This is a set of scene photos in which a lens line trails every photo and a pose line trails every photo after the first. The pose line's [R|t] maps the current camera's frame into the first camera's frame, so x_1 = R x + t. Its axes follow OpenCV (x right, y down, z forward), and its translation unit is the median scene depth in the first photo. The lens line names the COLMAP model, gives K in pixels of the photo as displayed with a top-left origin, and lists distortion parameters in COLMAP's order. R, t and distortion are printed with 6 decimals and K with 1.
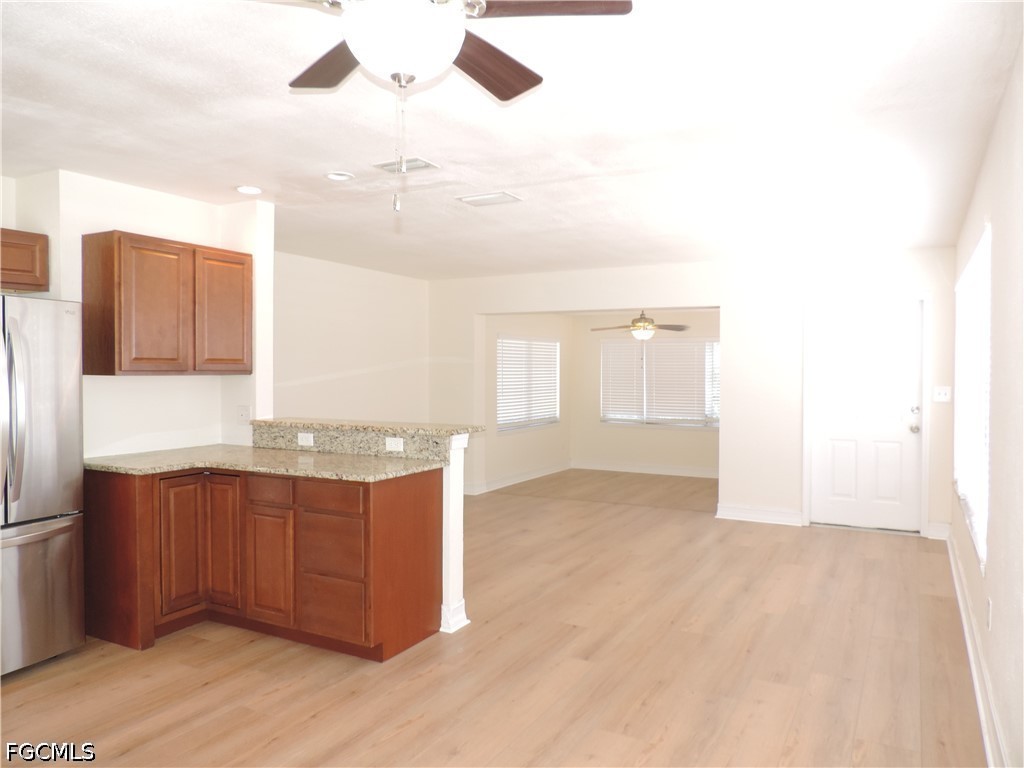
lens RADIAL K [[733.4, 0, 512.0], [0, 733.4, 384.0], [0, 0, 1]] dist [-0.008376, 0.003000]
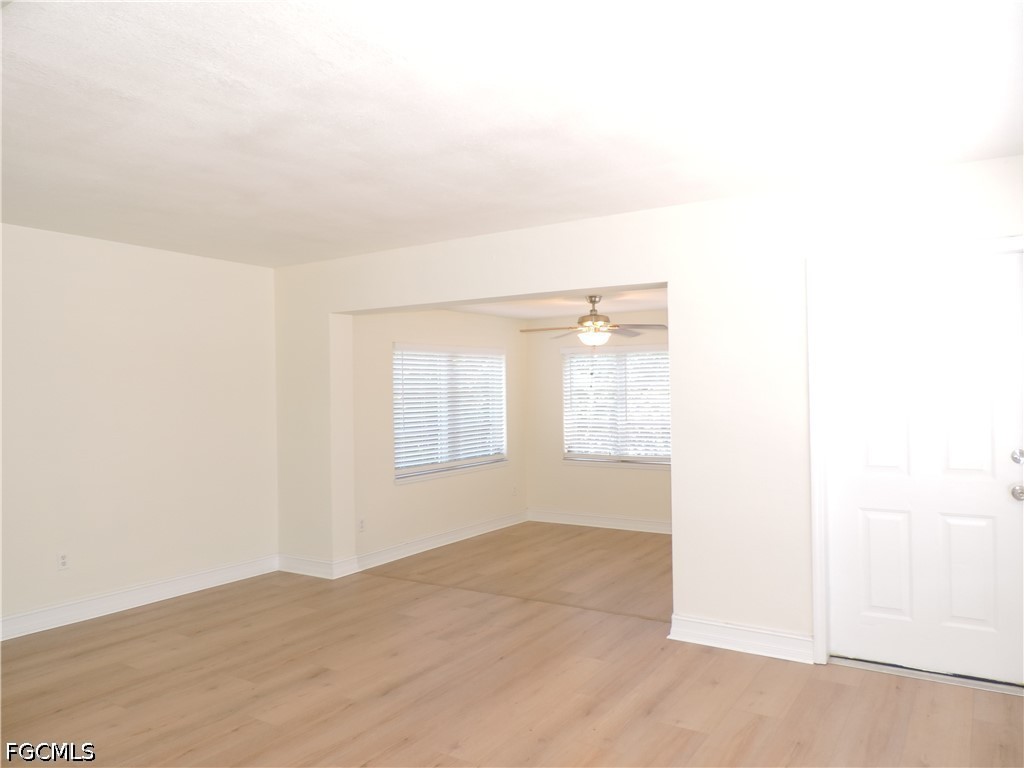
lens RADIAL K [[731.3, 0, 512.0], [0, 731.3, 384.0], [0, 0, 1]] dist [-0.017207, -0.001716]
pose [[0.997024, -0.020678, -0.074264, 0.353381], [0.018622, 0.999427, -0.028278, -0.014064], [0.074806, 0.026811, 0.996838, 0.704745]]
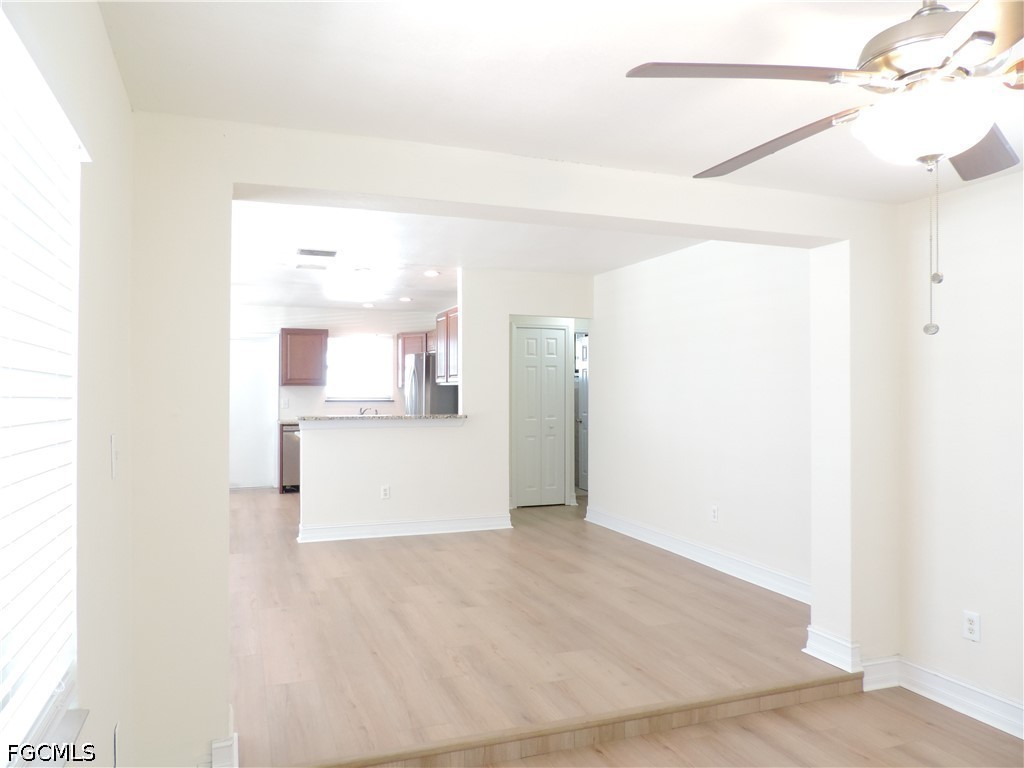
lens RADIAL K [[720.5, 0, 512.0], [0, 720.5, 384.0], [0, 0, 1]] dist [0.001156, -0.000166]
pose [[-0.645003, -0.009469, -0.764121, 0.863853], [-0.016669, 0.999860, 0.001680, -0.022428], [0.763998, 0.013820, -0.645070, 2.452463]]
